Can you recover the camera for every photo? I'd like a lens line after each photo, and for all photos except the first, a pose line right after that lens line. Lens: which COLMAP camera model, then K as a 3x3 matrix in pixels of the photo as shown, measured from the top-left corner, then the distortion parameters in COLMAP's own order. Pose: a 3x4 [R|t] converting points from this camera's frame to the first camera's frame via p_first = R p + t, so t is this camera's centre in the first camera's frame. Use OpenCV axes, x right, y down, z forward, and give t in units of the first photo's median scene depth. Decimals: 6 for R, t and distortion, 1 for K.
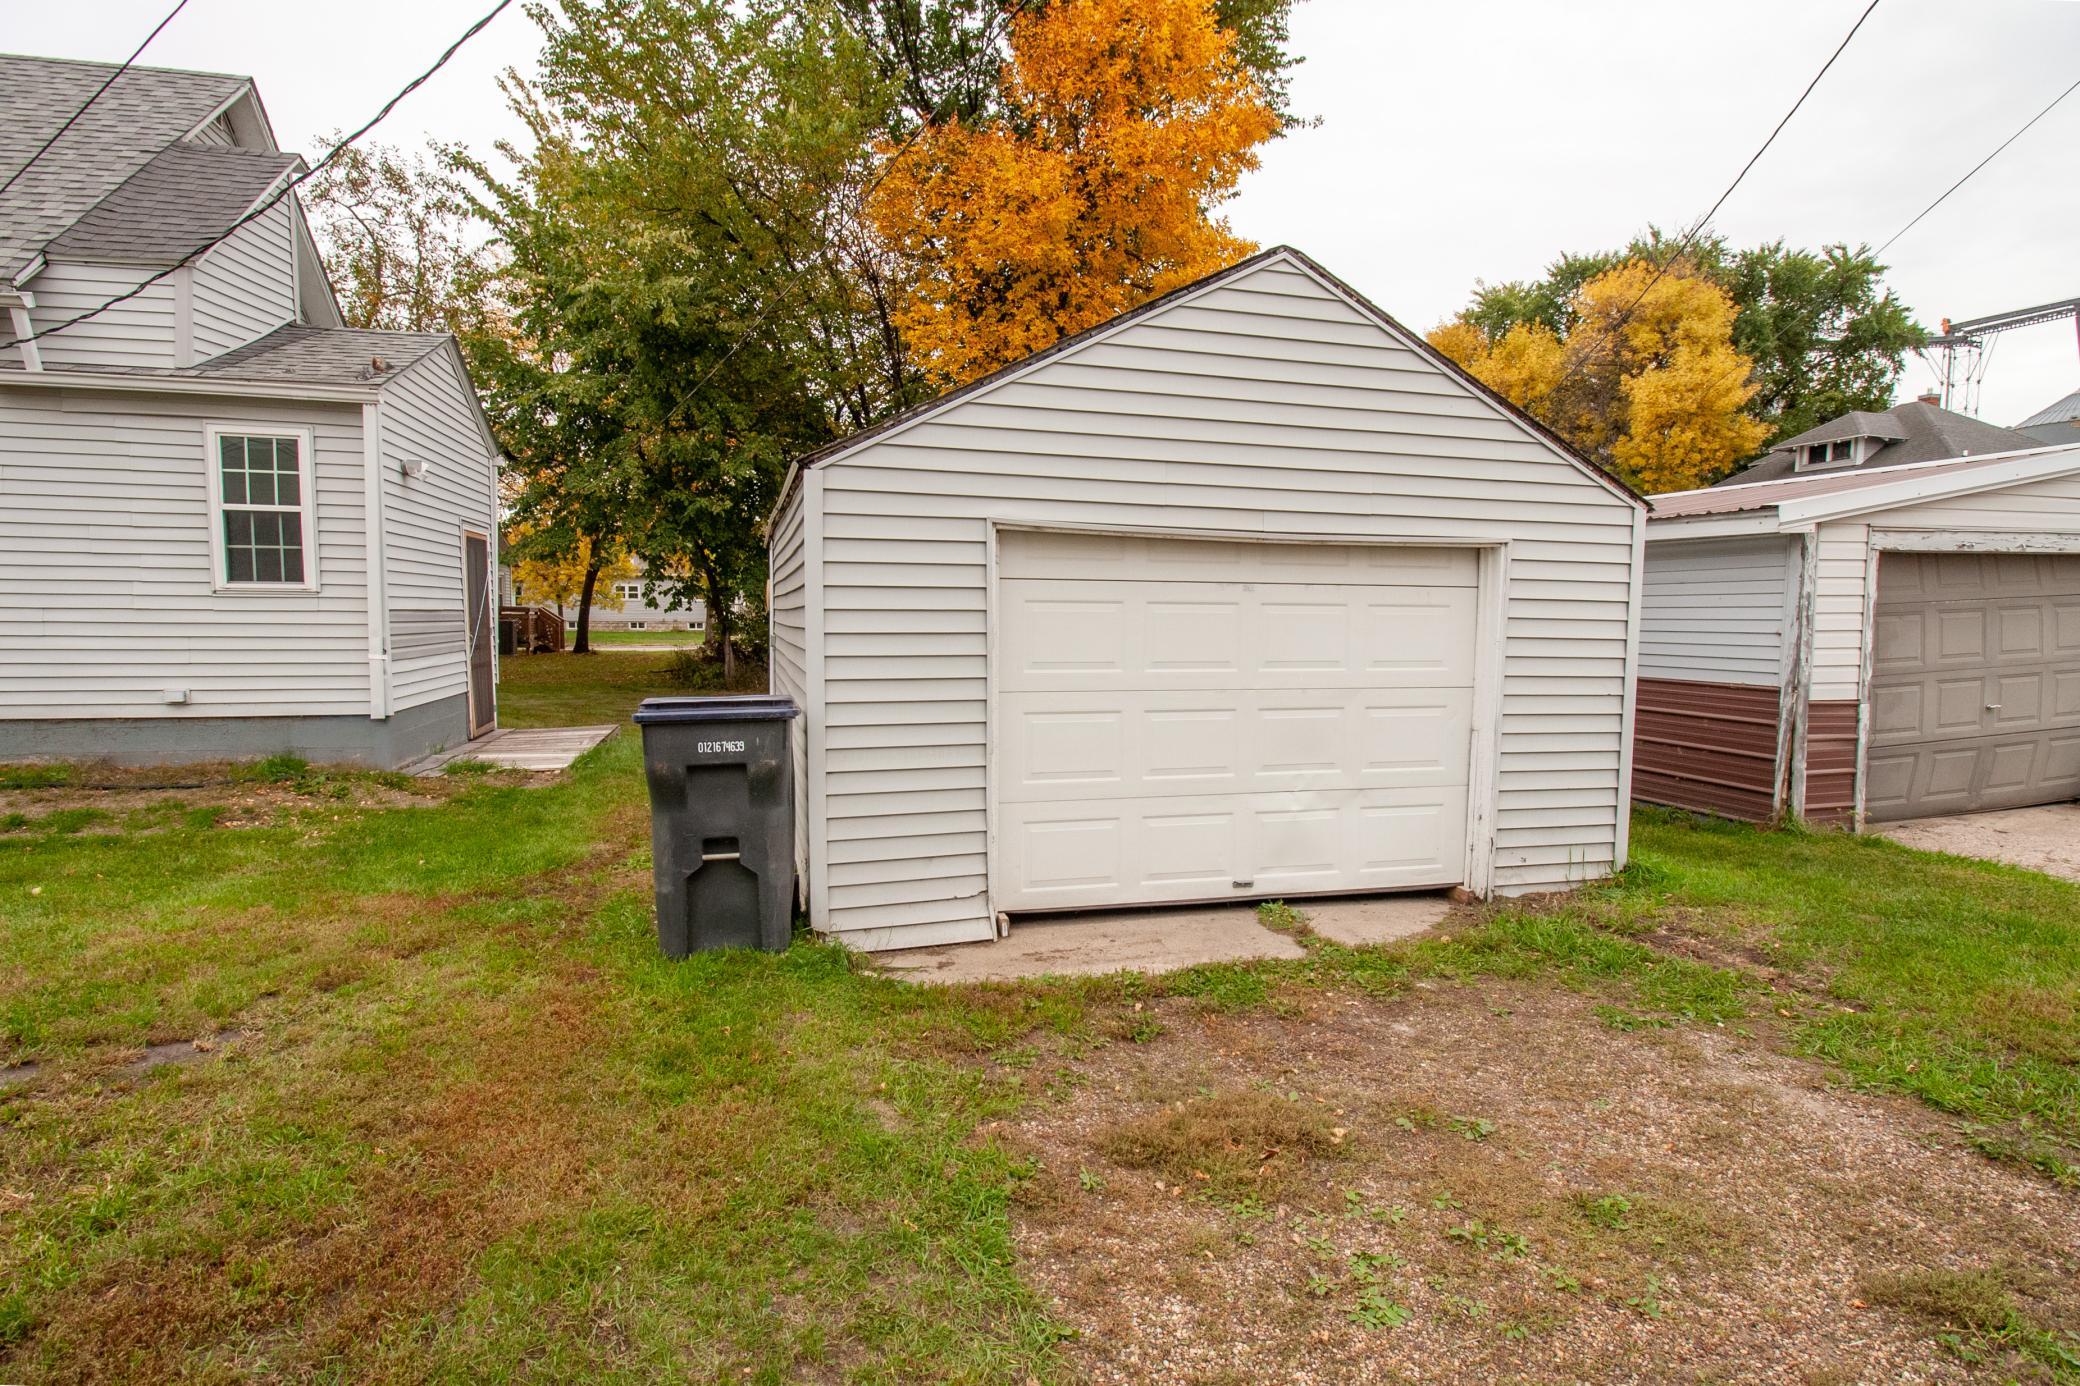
lens RADIAL K [[1017.2, 0, 1041.1], [0, 1017.2, 700.3], [0, 0, 1]] dist [0.001833, -0.013830]
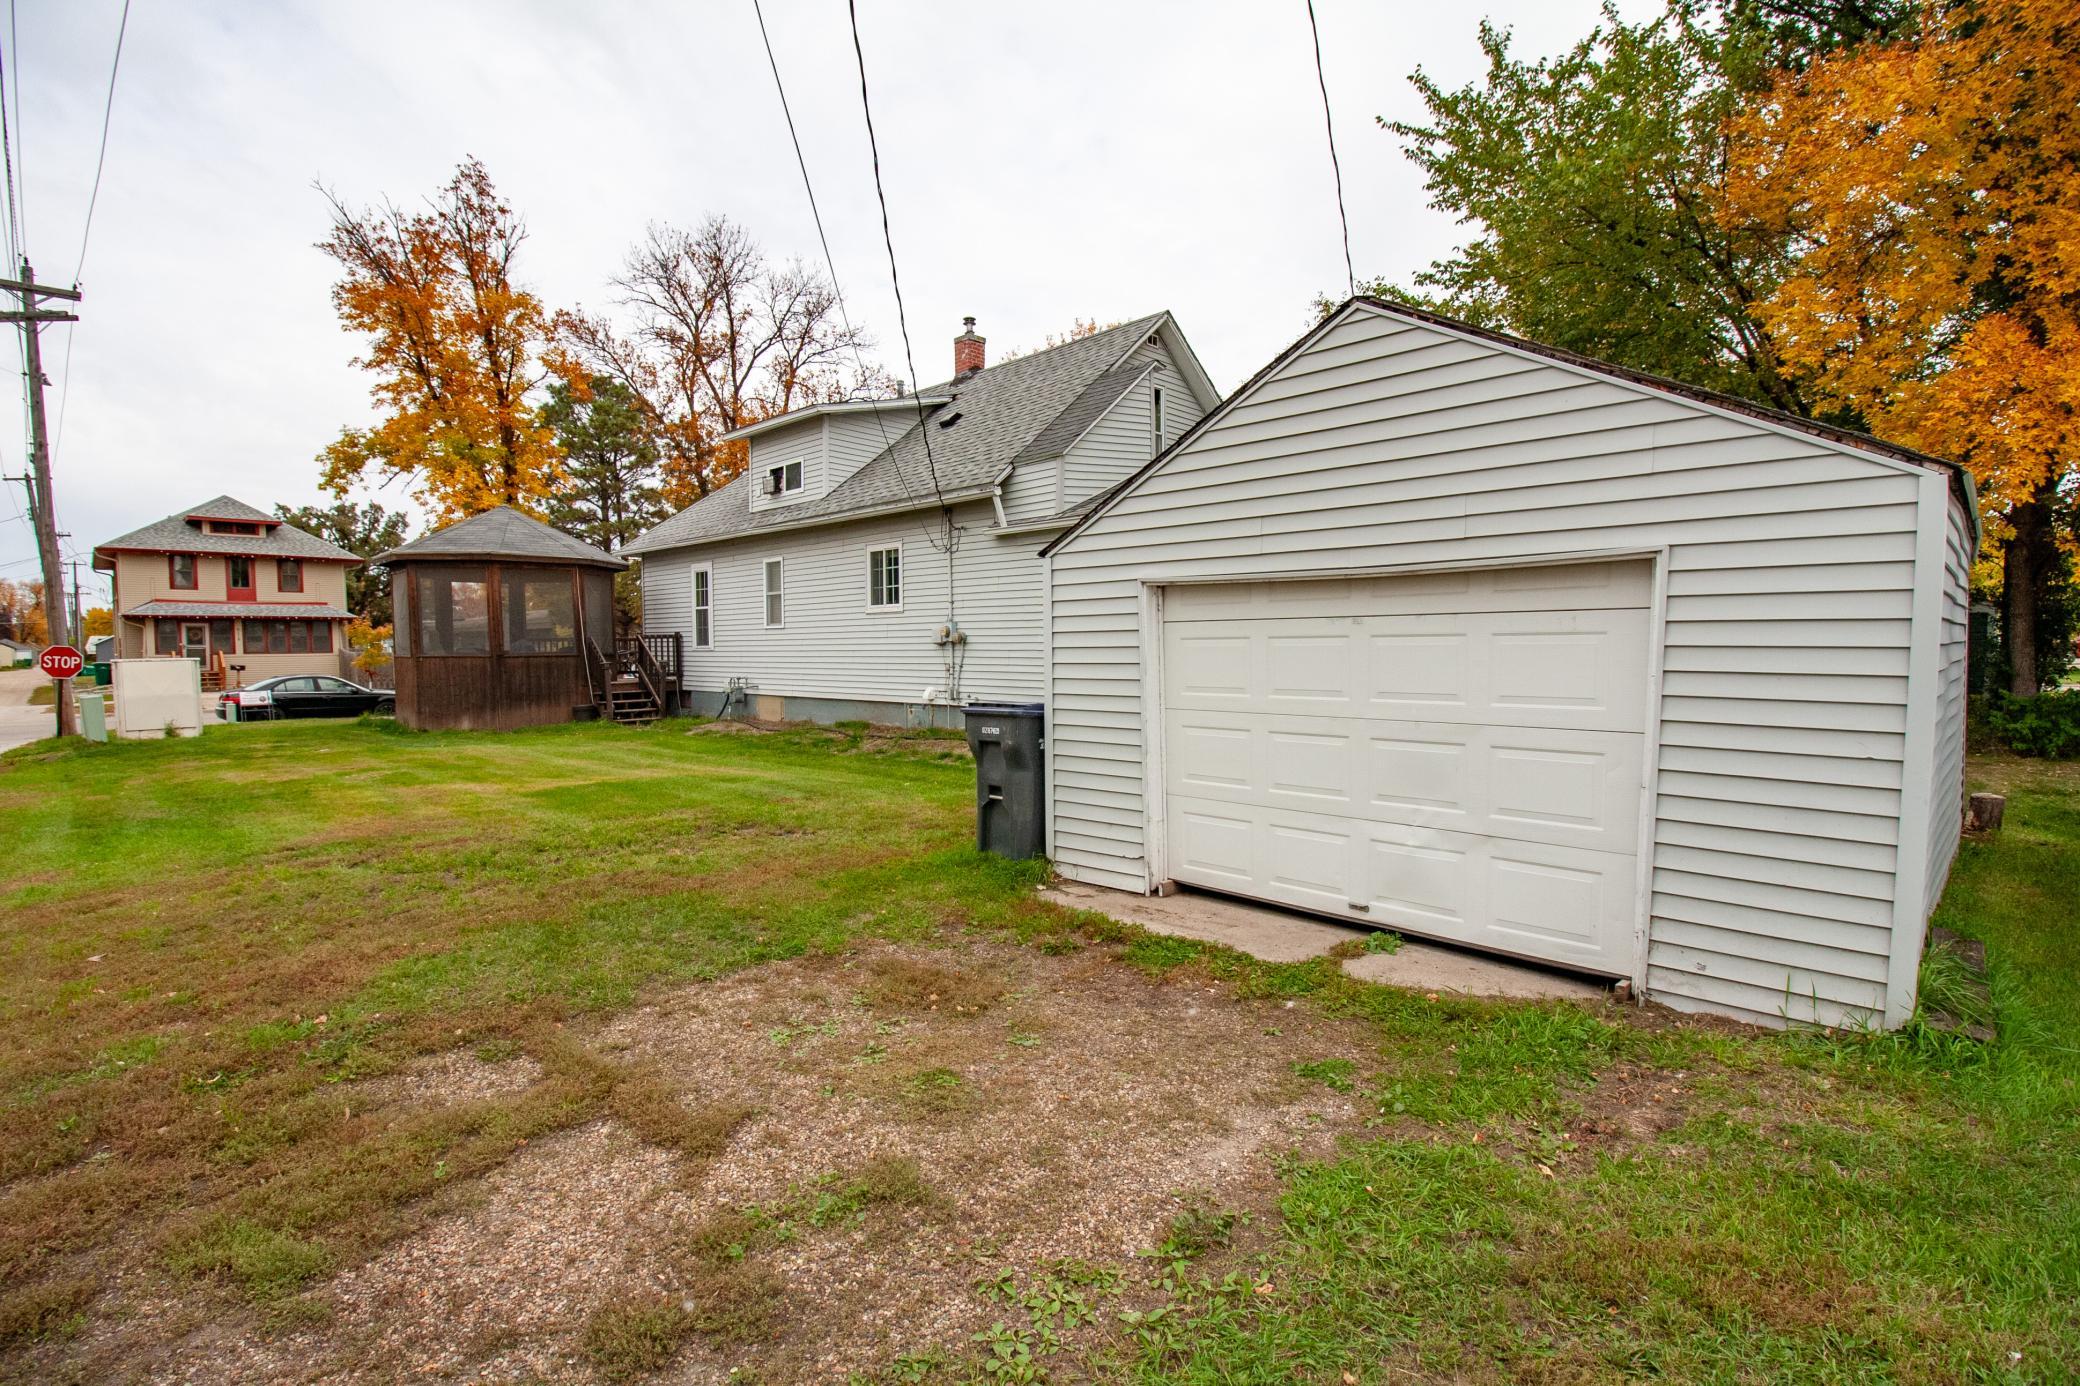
lens RADIAL K [[979.4, 0, 1051.2], [0, 979.4, 699.5], [0, 0, 1]] dist [-0.002103, -0.015379]
pose [[0.491115, 0.032878, -0.870474, 0.624758], [-0.061432, 0.998107, 0.003039, -0.009218], [0.868926, 0.051983, 0.492205, 0.159048]]
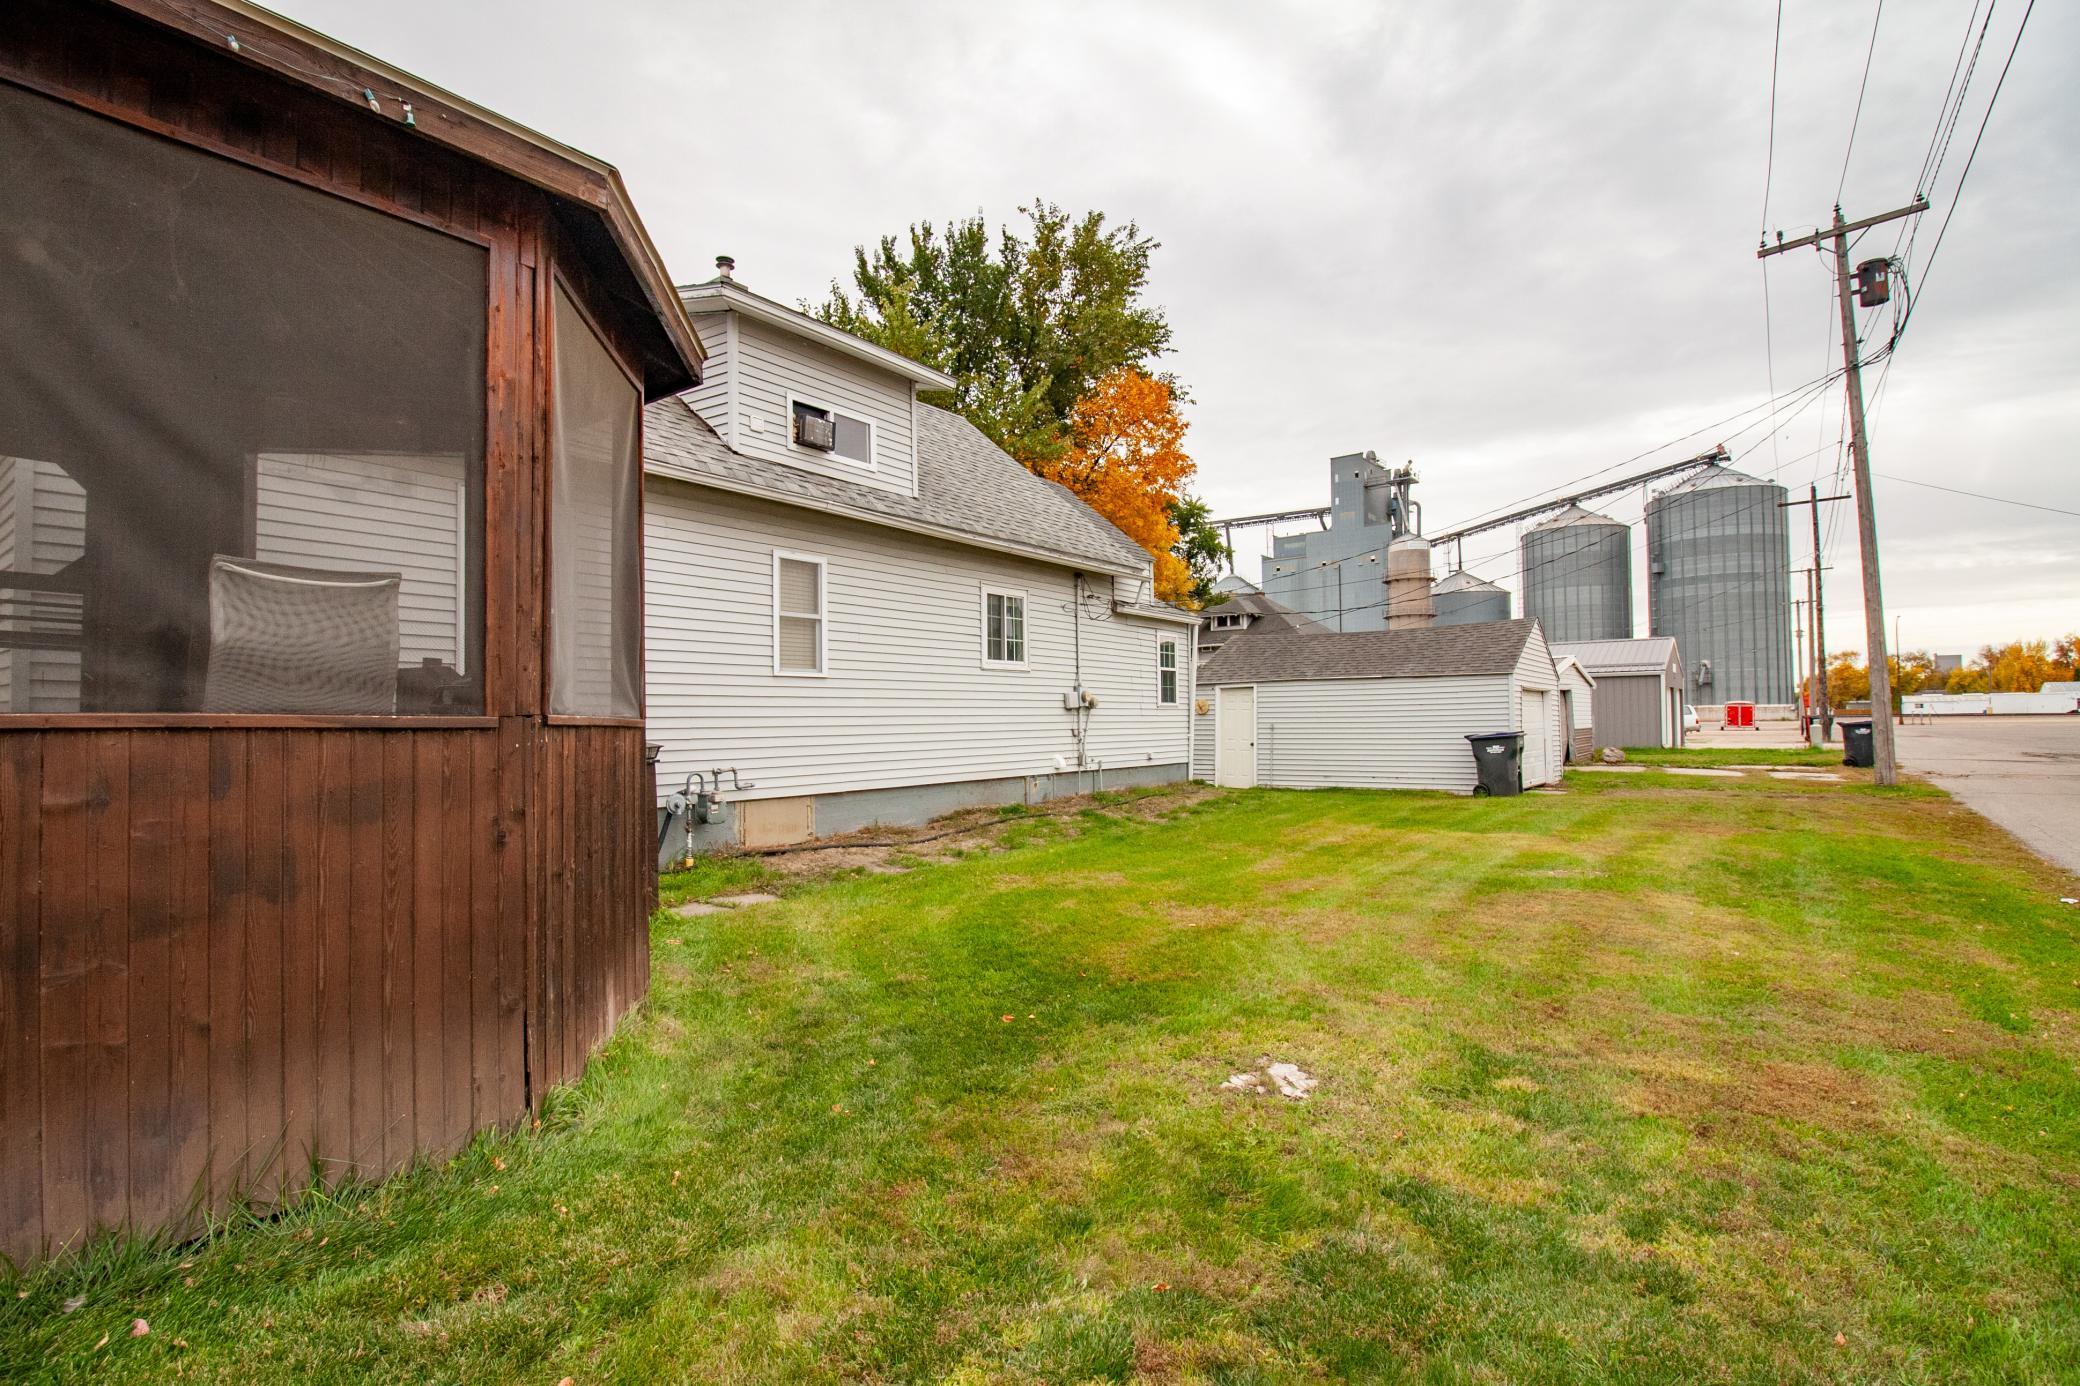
lens RADIAL K [[979.4, 0, 1051.2], [0, 979.4, 699.5], [0, 0, 1]] dist [-0.002103, -0.015379]
pose [[0.785445, -0.006774, 0.618895, -2.277067], [0.075070, 0.993600, -0.084397, 0.037039], [-0.614362, 0.112750, 0.780927, -0.506064]]
